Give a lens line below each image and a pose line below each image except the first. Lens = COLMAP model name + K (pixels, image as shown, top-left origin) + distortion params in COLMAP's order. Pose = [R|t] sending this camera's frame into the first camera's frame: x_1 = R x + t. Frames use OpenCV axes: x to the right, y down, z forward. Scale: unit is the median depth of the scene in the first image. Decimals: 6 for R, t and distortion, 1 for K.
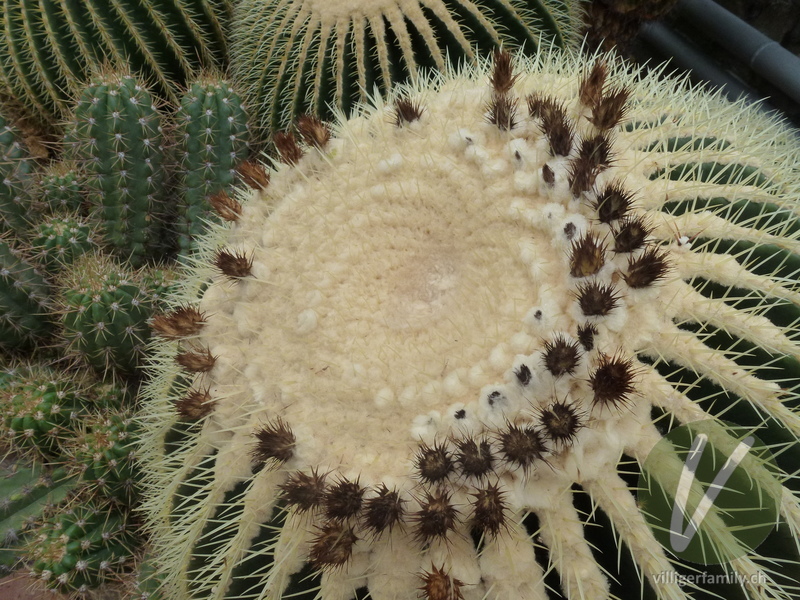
lens RADIAL K [[569.2, 0, 403.9], [0, 569.2, 299.0], [0, 0, 1]] dist [-0.050438, 0.012894]
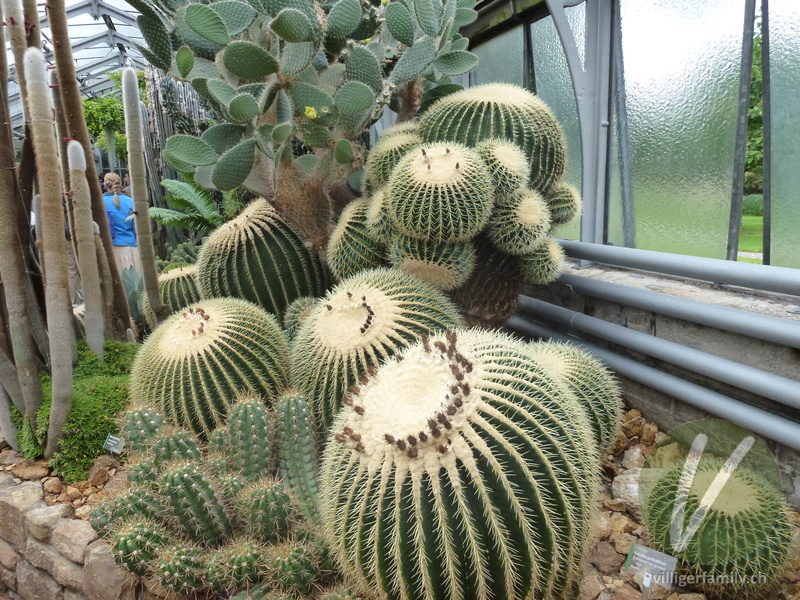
lens RADIAL K [[569.2, 0, 400.1], [0, 569.2, 299.6], [0, 0, 1]] dist [-0.050438, 0.012894]
pose [[0.969567, -0.218097, 0.111233, -0.263194], [0.243435, 0.810481, -0.532784, 1.052157], [0.026047, 0.543648, 0.838909, -1.771092]]
